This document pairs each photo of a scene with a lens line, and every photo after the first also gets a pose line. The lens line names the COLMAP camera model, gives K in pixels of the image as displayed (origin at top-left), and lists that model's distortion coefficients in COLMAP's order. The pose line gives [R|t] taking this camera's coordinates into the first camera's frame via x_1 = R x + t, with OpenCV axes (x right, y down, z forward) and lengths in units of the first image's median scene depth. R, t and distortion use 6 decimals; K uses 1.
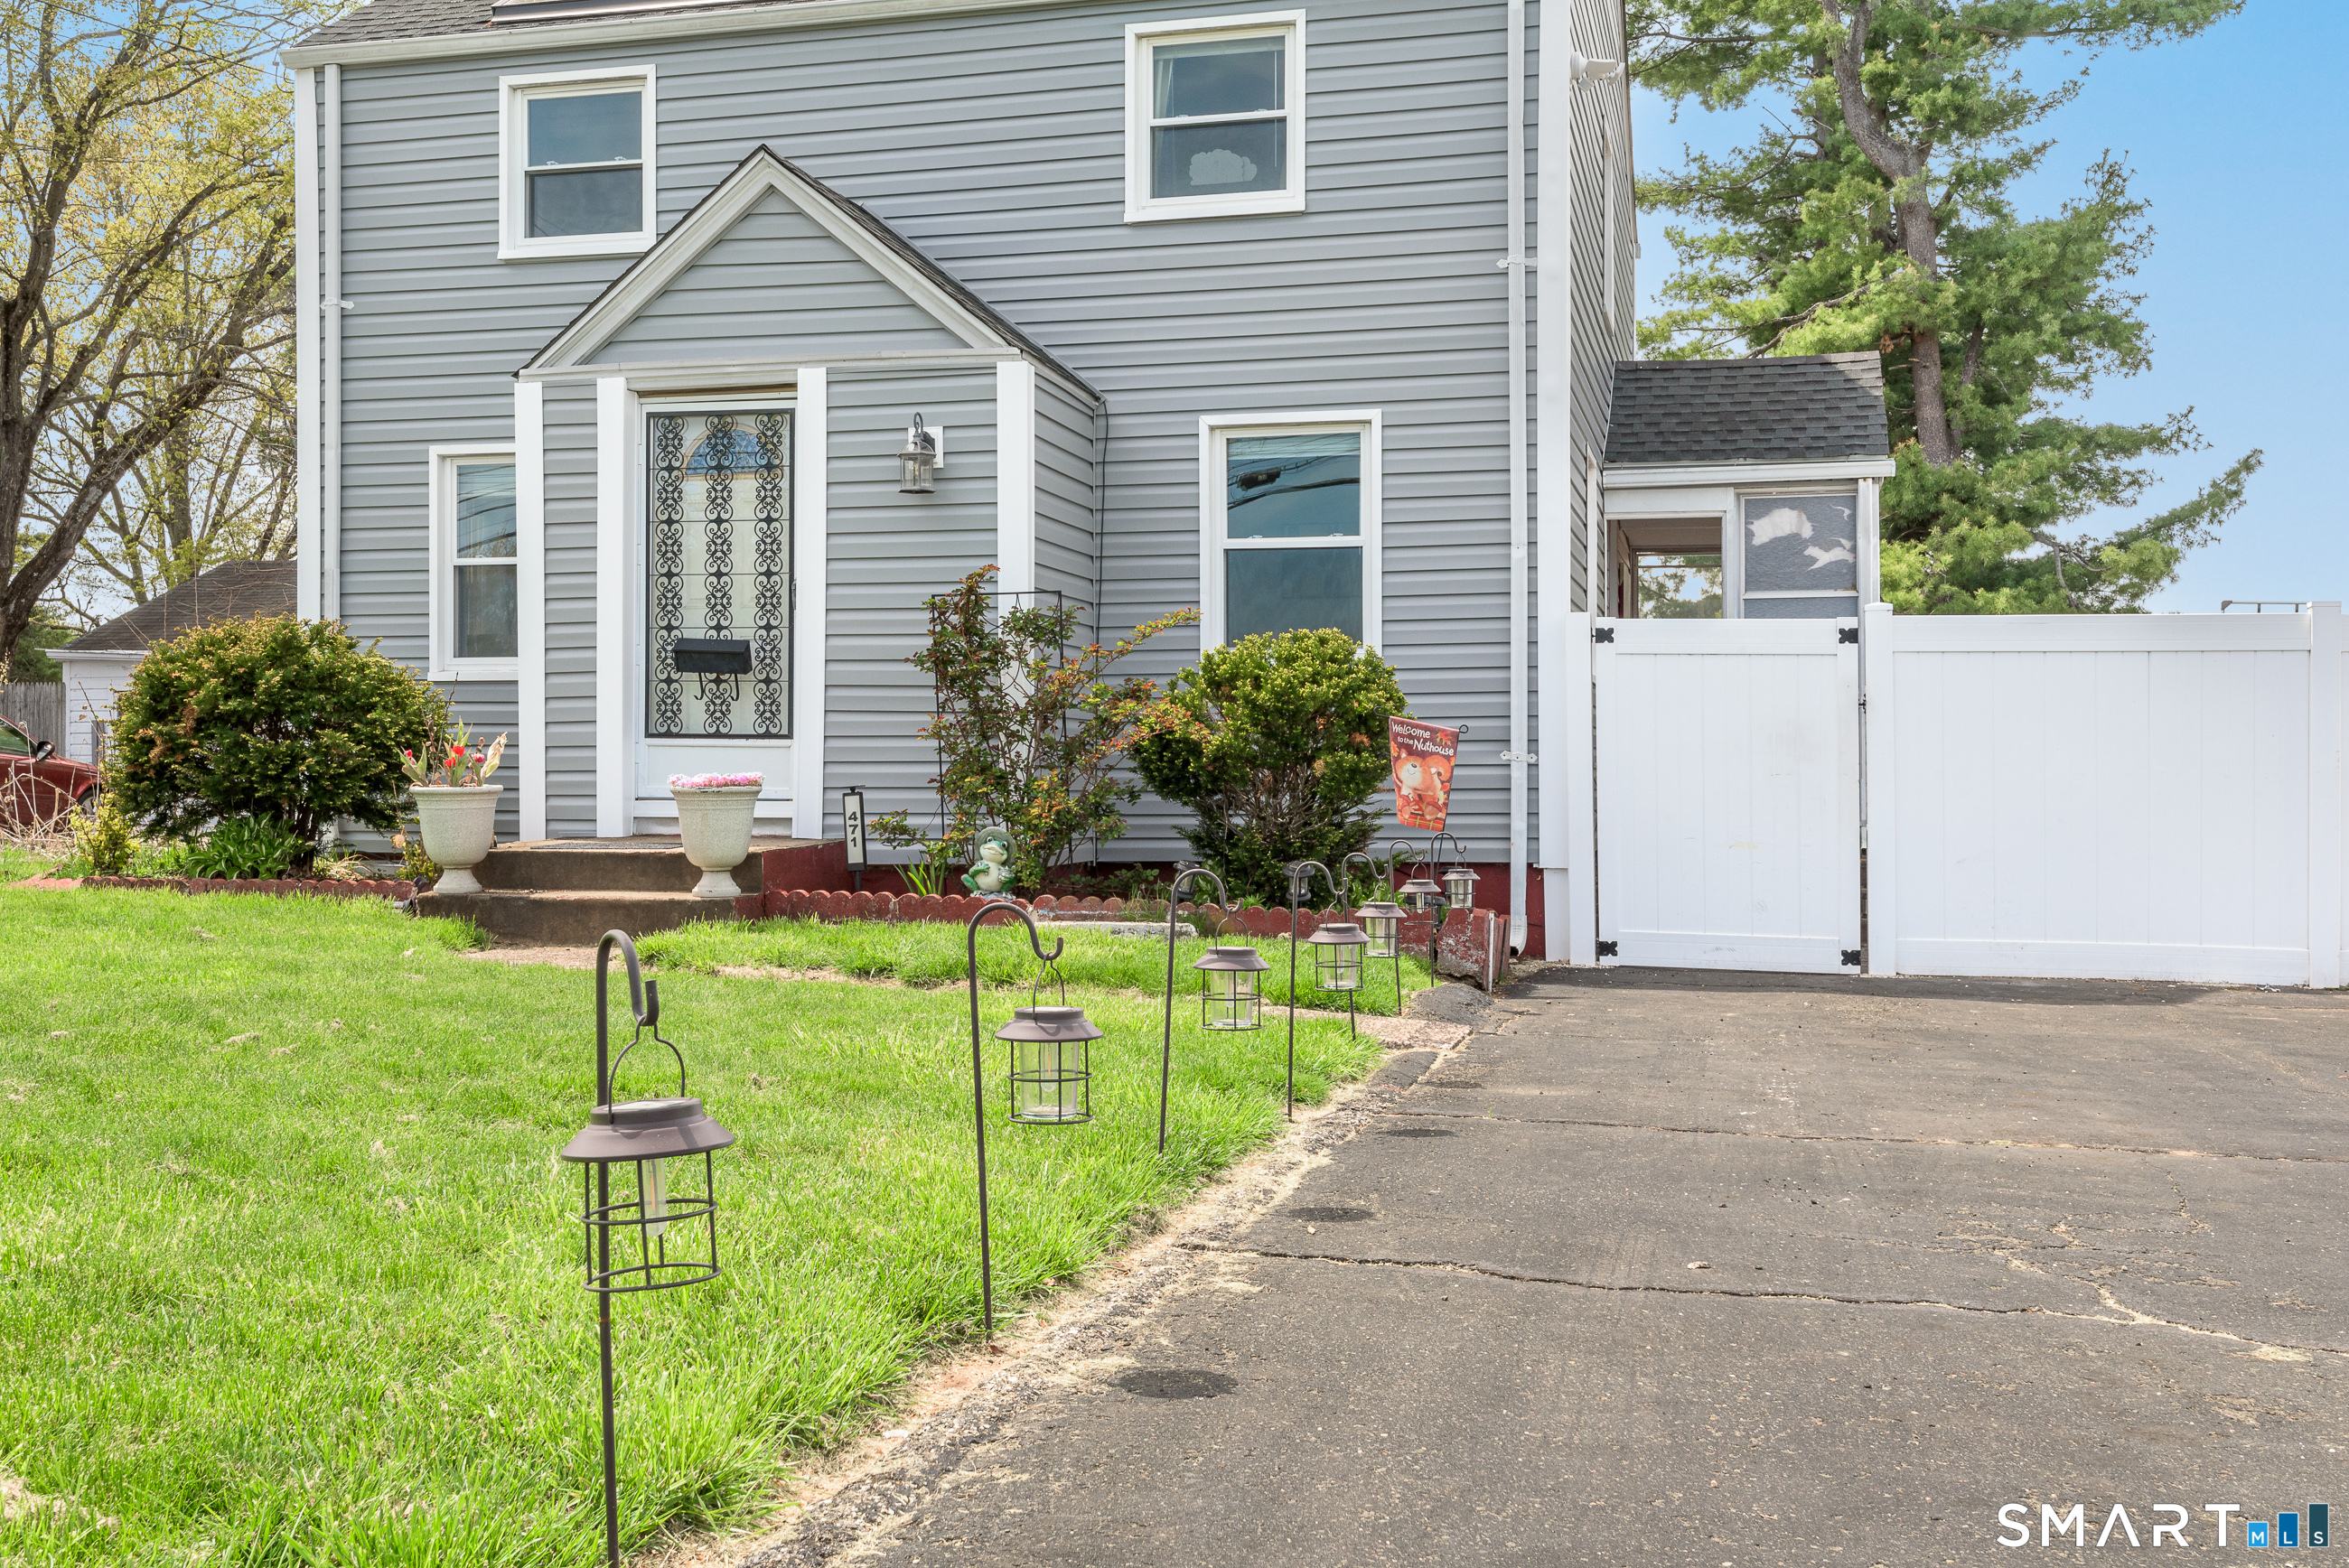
lens RADIAL K [[2293.2, 0, 1186.4], [0, 2293.2, 785.6], [0, 0, 1]] dist [0.029159, 0.000000]
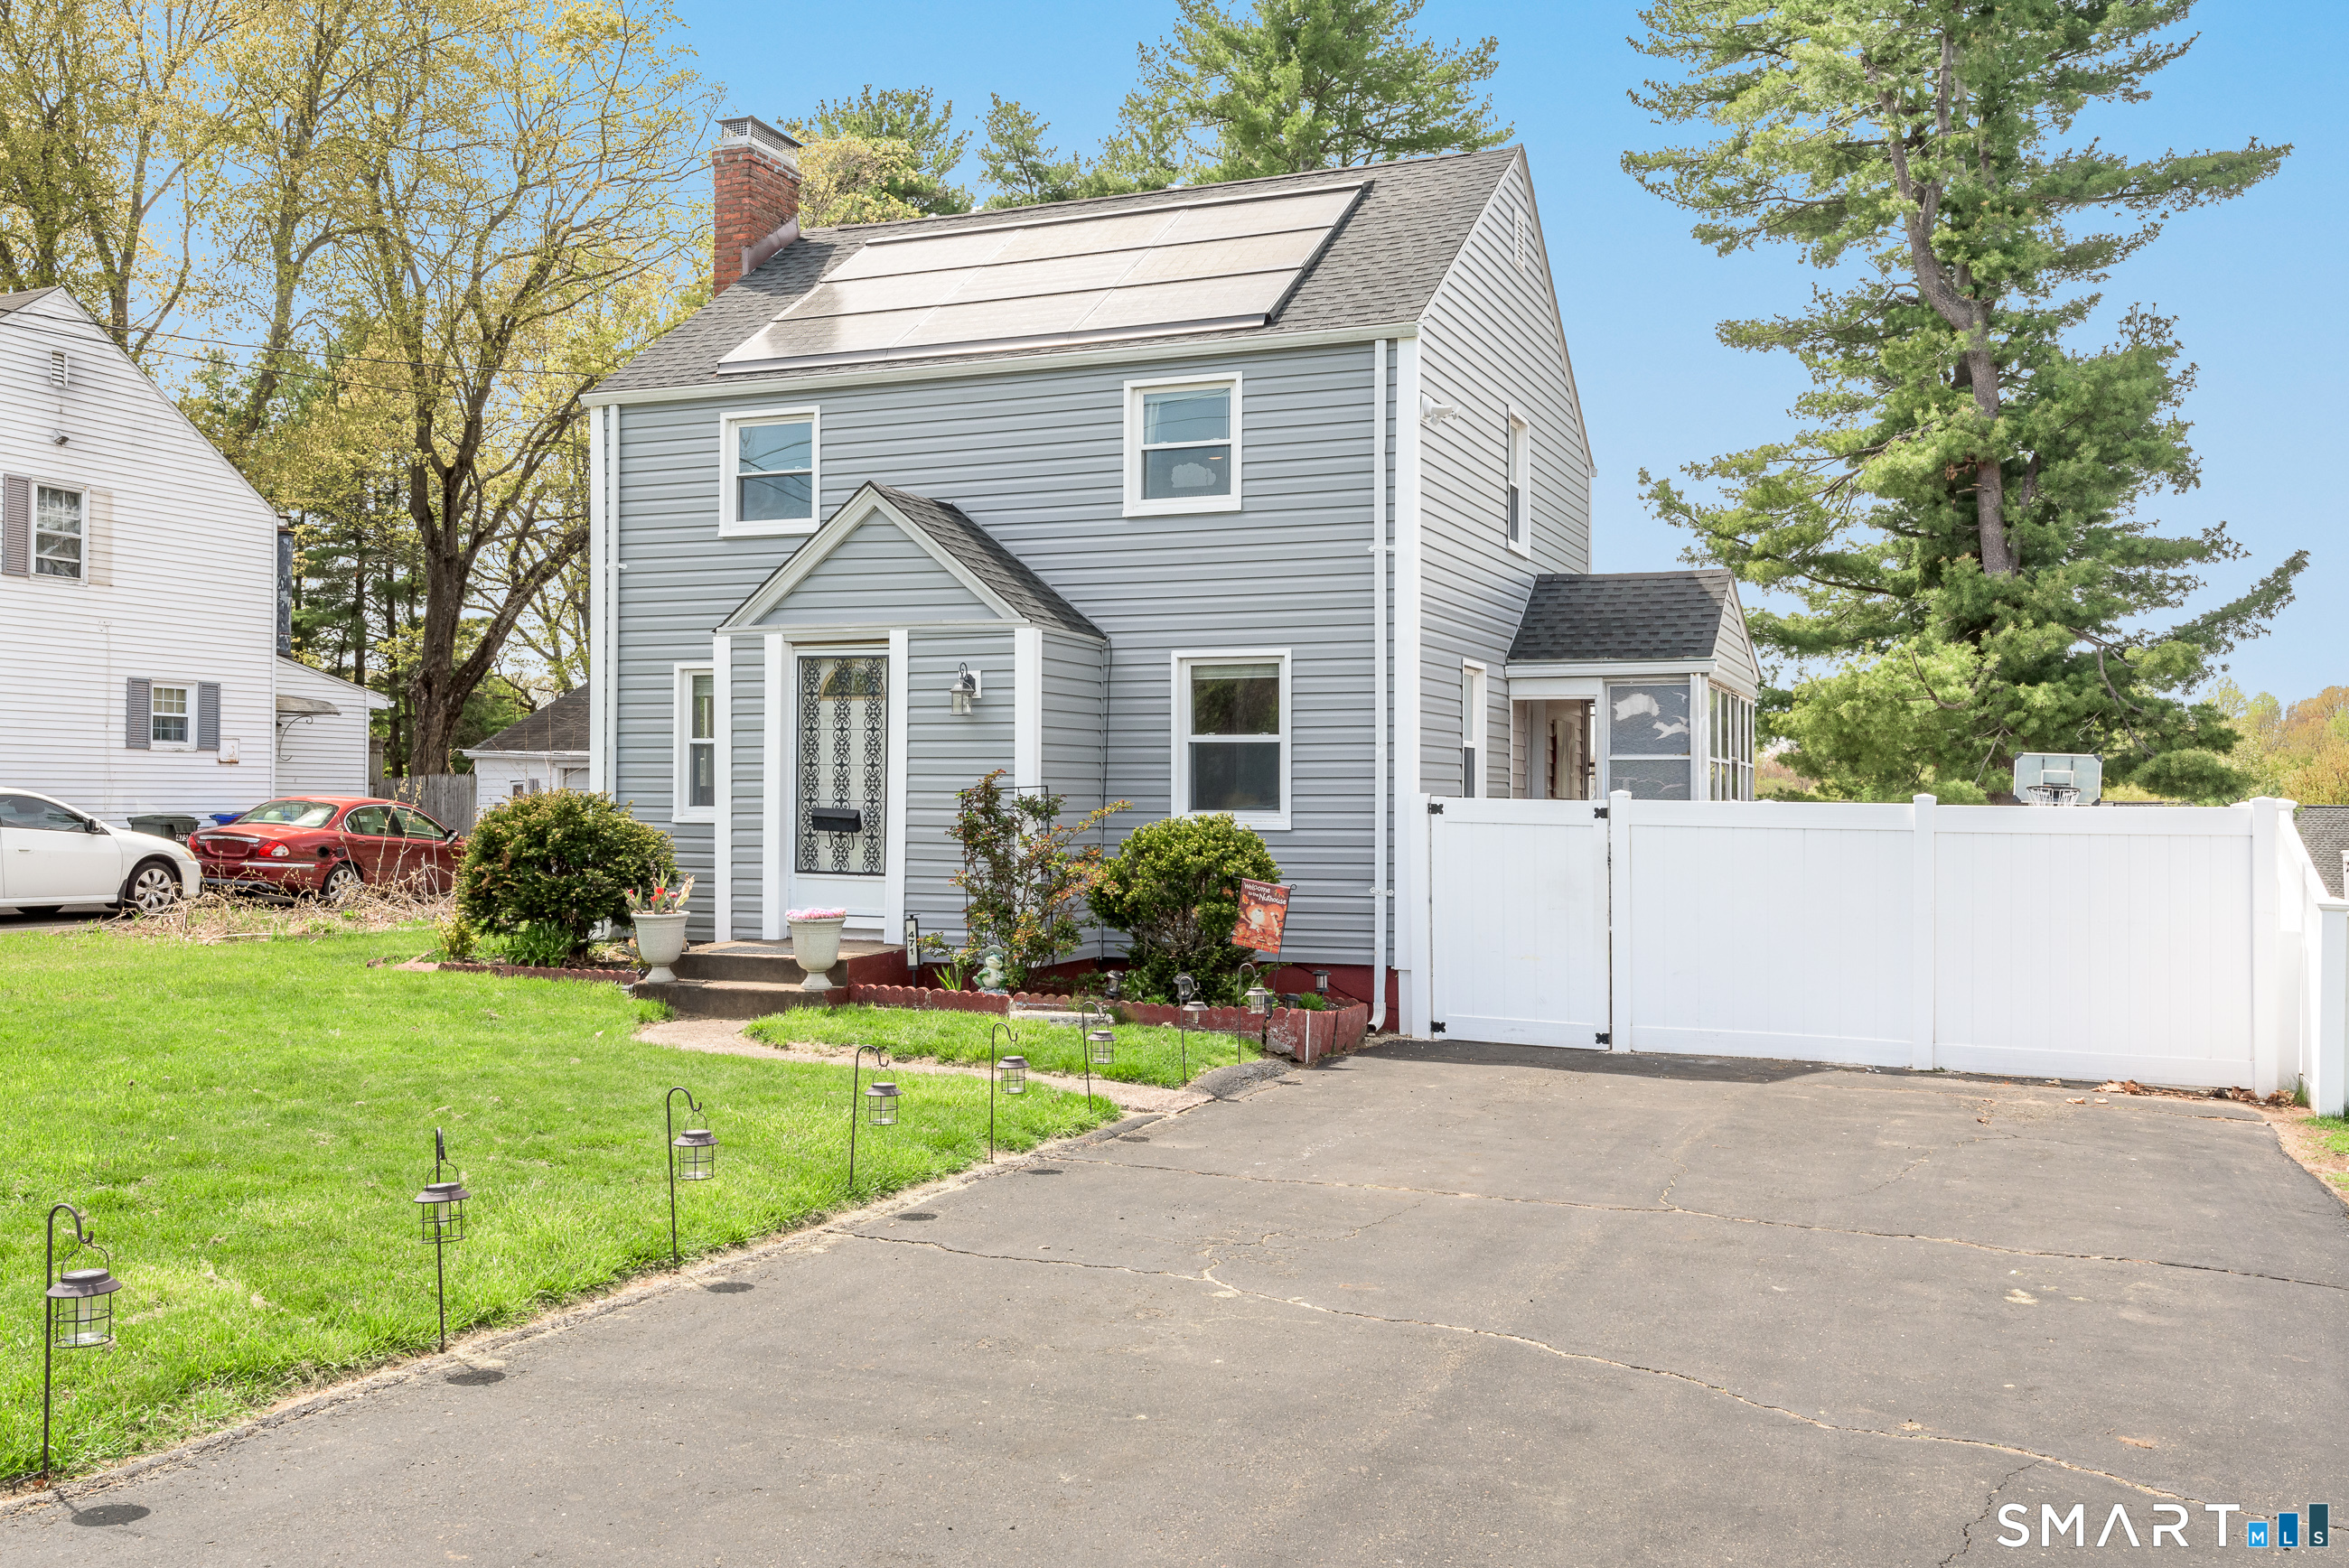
lens RADIAL K [[2043.4, 0, 1175.7], [0, 2043.4, 801.3], [0, 0, 1]] dist [0.048880, 0.005357]
pose [[0.989663, 0.004640, -0.143336, 0.192947], [-0.004750, 0.999989, -0.000422, -0.065301], [0.143332, 0.001099, 0.989674, -0.274345]]
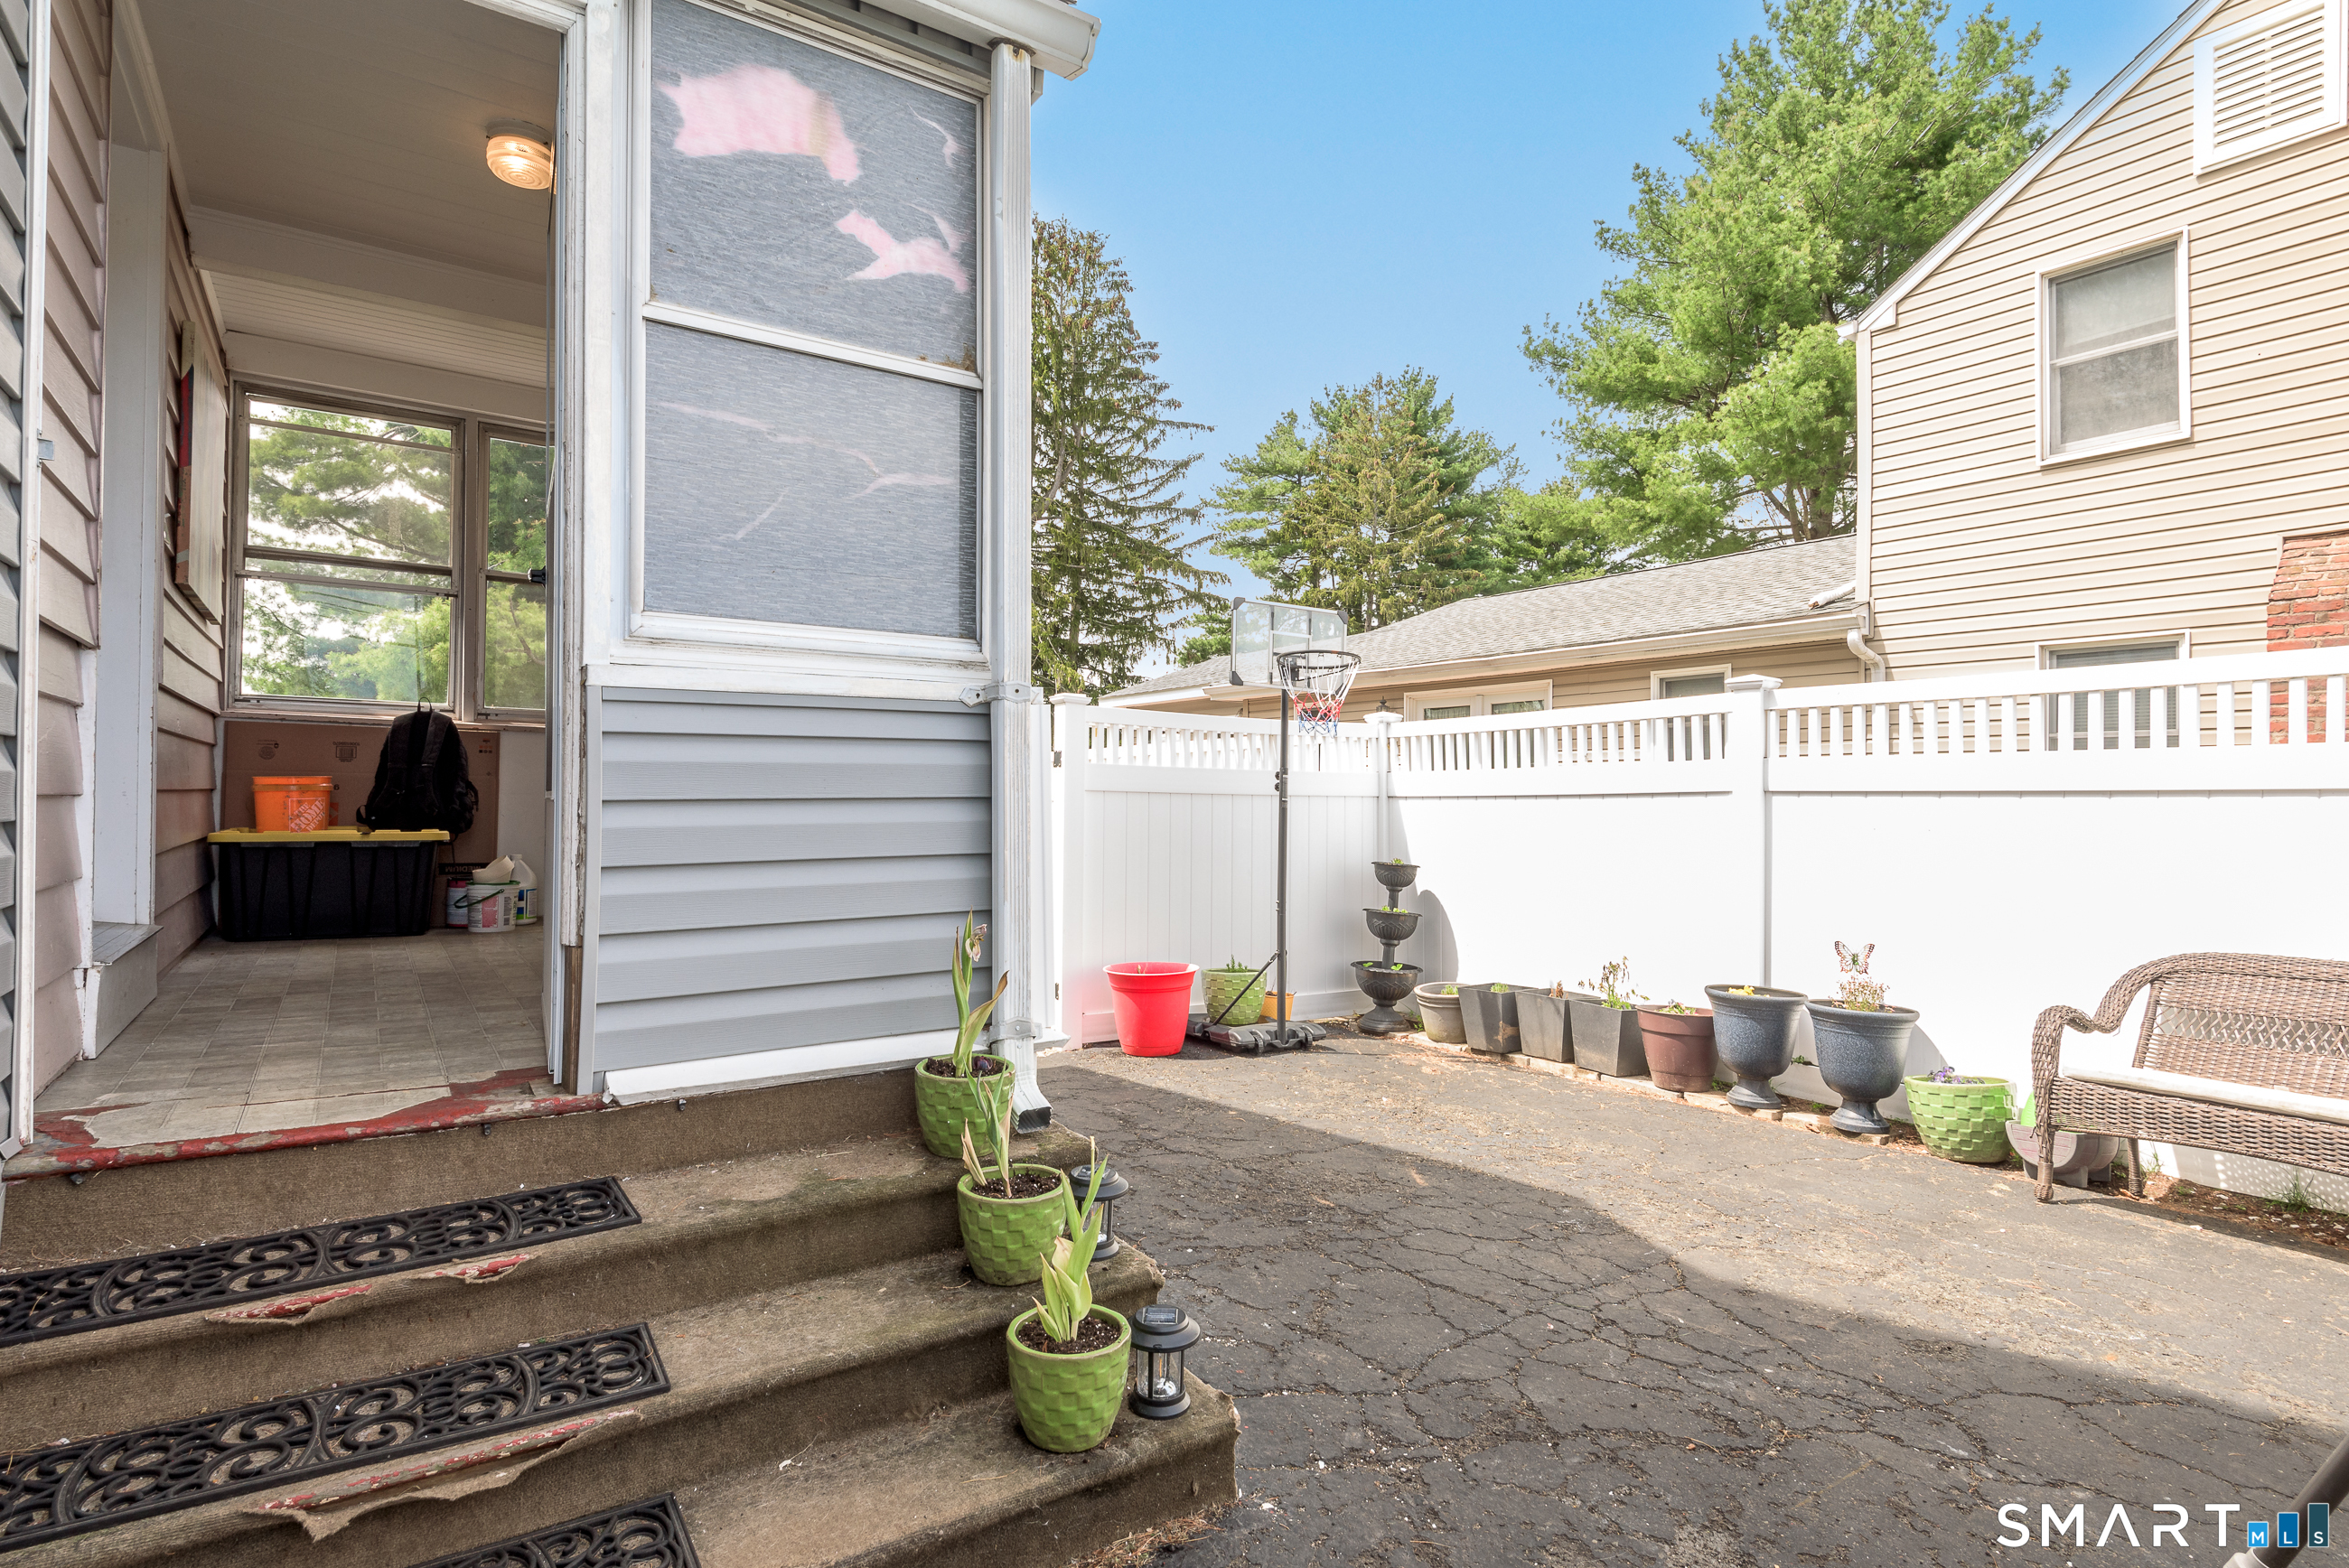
lens RADIAL K [[1181.3, 0, 1171.8], [0, 1181.3, 779.0], [0, 0, 1]] dist [-0.001157, -0.000100]
pose [[0.665230, 0.008691, 0.746587, 0.205948], [-0.001859, 0.999948, -0.009984, -0.023767], [-0.746636, 0.005254, 0.665212, 1.002655]]
